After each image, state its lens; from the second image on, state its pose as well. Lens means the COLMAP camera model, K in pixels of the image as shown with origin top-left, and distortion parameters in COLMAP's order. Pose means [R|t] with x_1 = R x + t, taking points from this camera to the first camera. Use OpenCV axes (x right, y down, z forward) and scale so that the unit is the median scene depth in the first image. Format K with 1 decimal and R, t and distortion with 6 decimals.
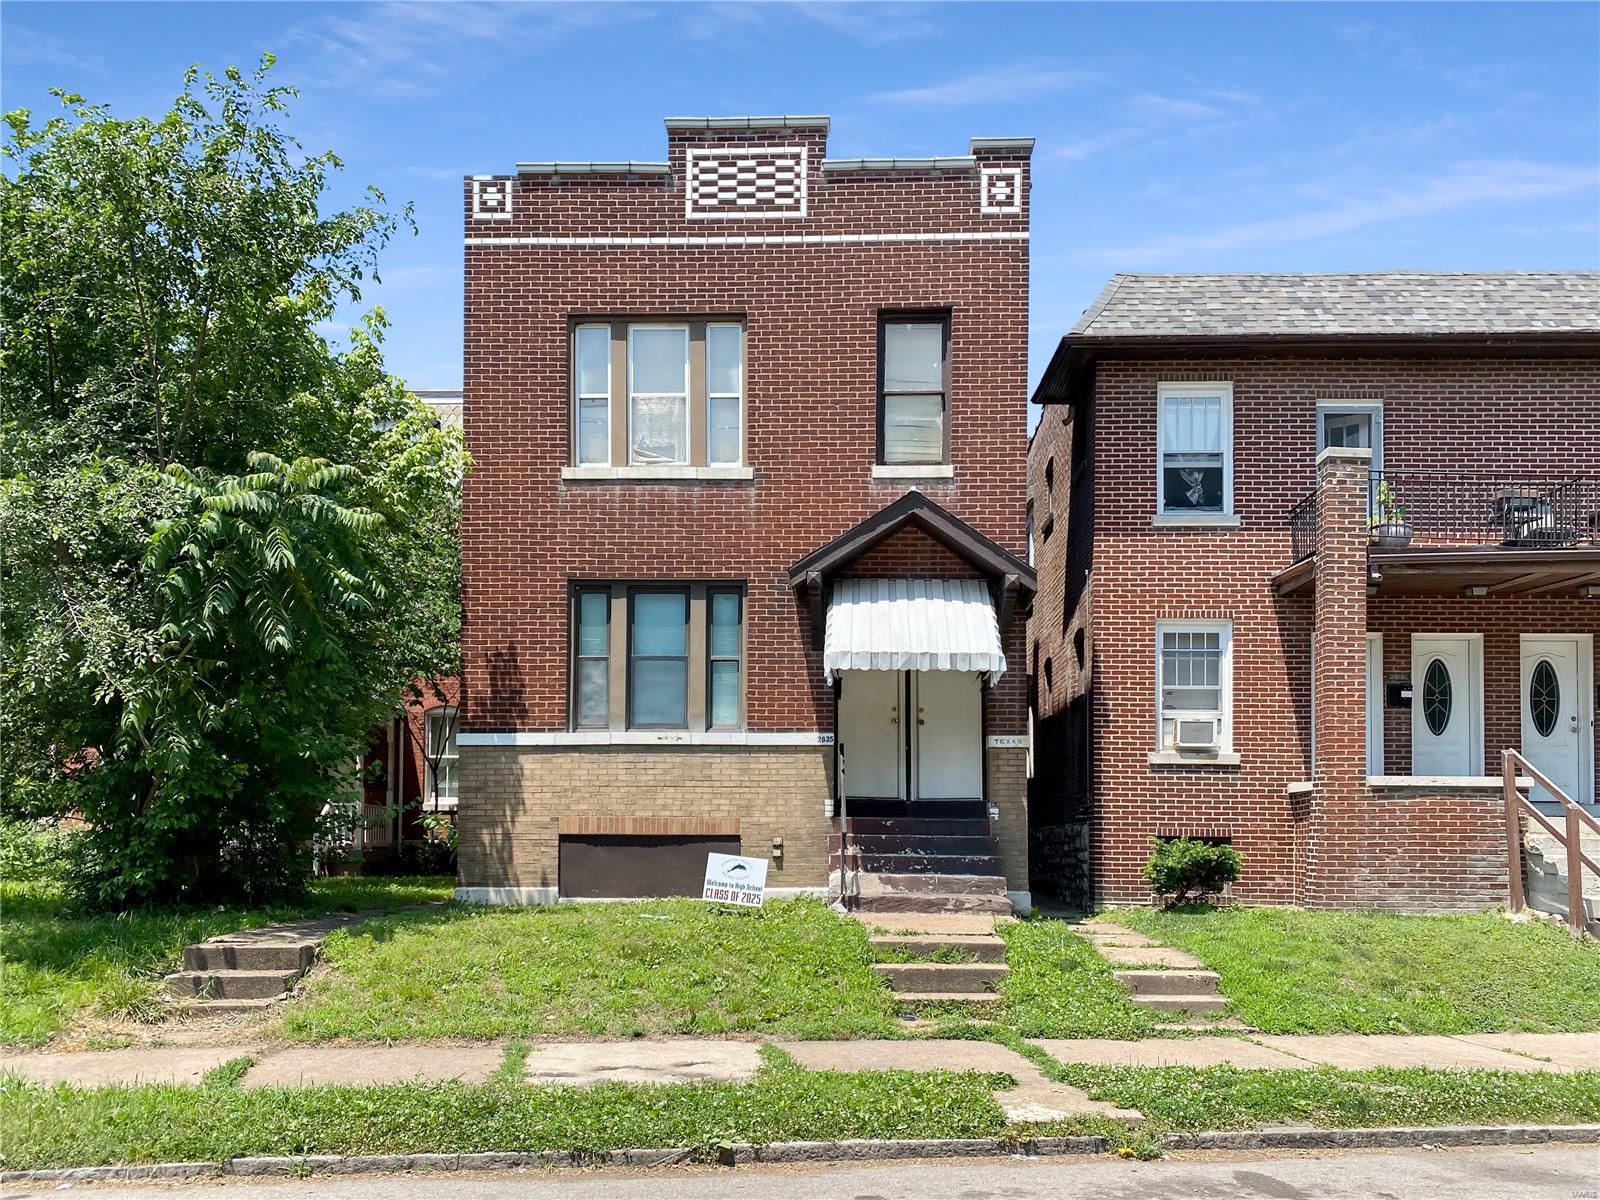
lens RADIAL K [[1213.6, 0, 800.4], [0, 1213.6, 543.4], [0, 0, 1]] dist [0.045296, 0.000245]
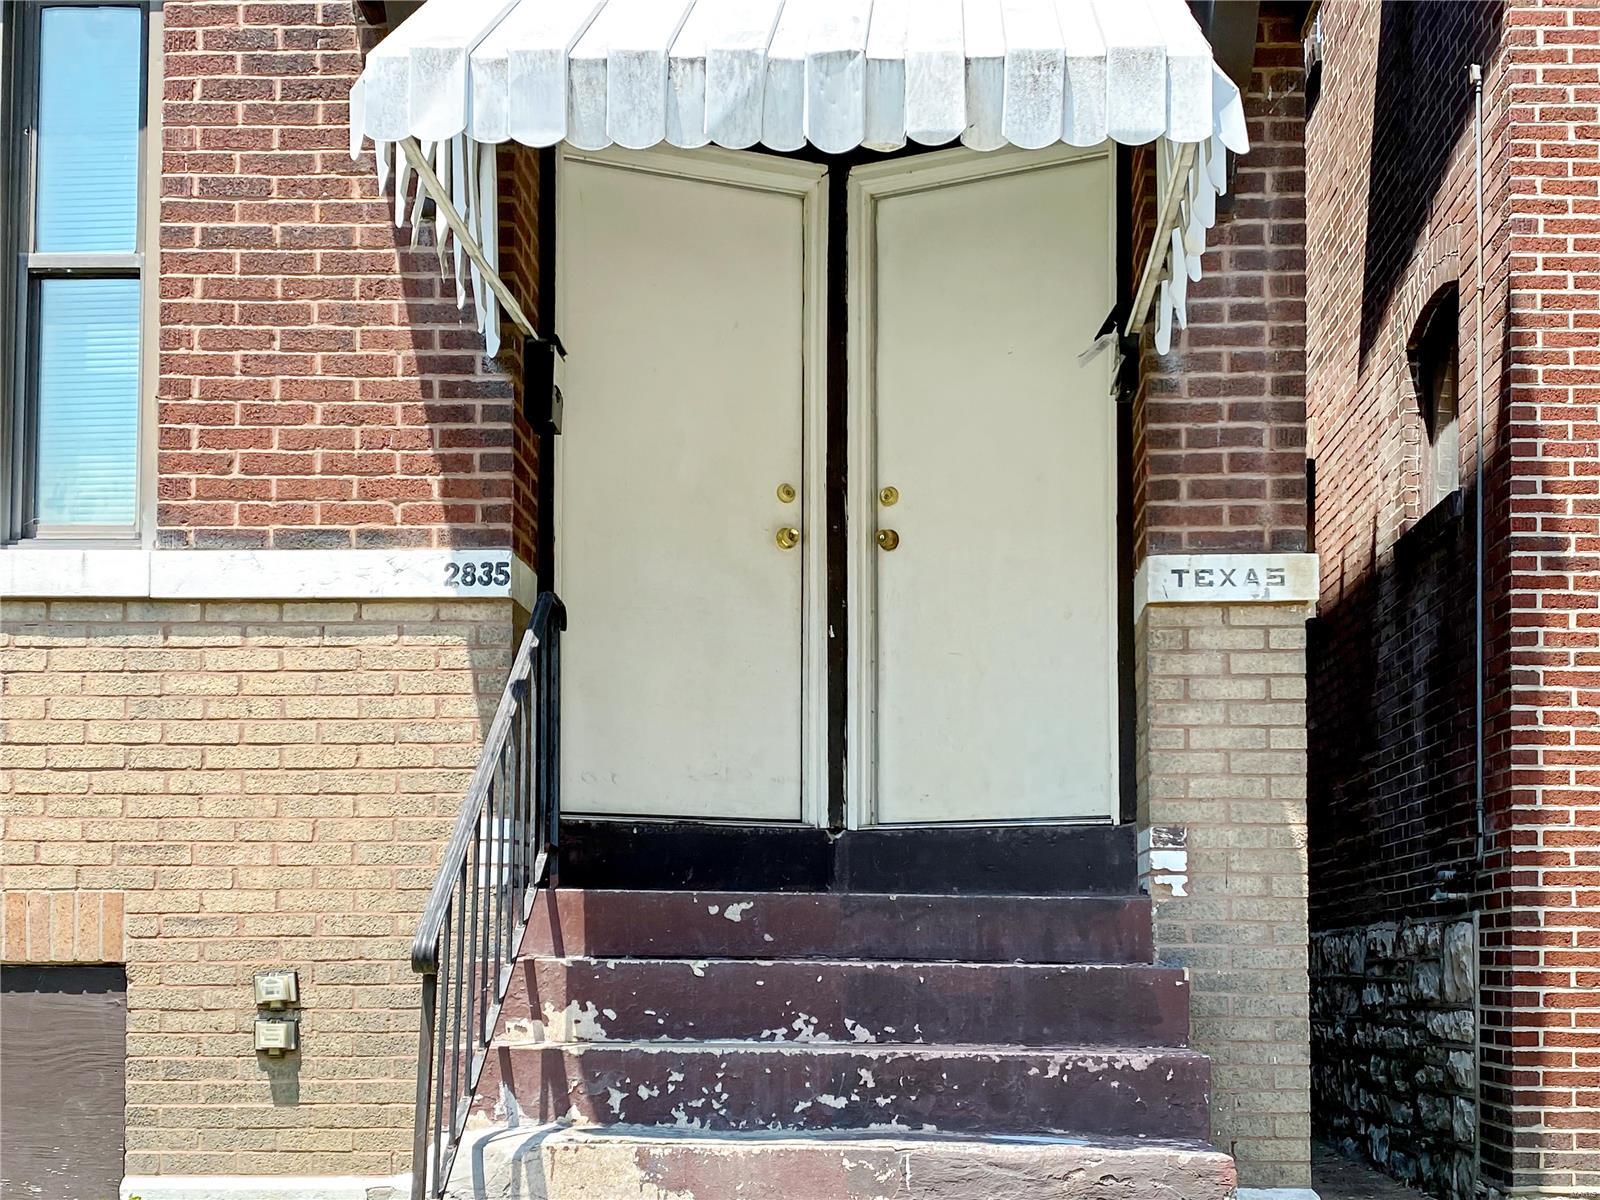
lens RADIAL K [[1863.3, 0, 800.0], [0, 1863.3, 600.0], [0, 0, 1]] dist [0.019935, -0.042372]
pose [[0.999858, -0.005310, -0.015986, 0.090954], [0.006023, 0.998973, 0.044901, 0.149287], [0.015732, -0.044991, 0.998864, 0.624480]]
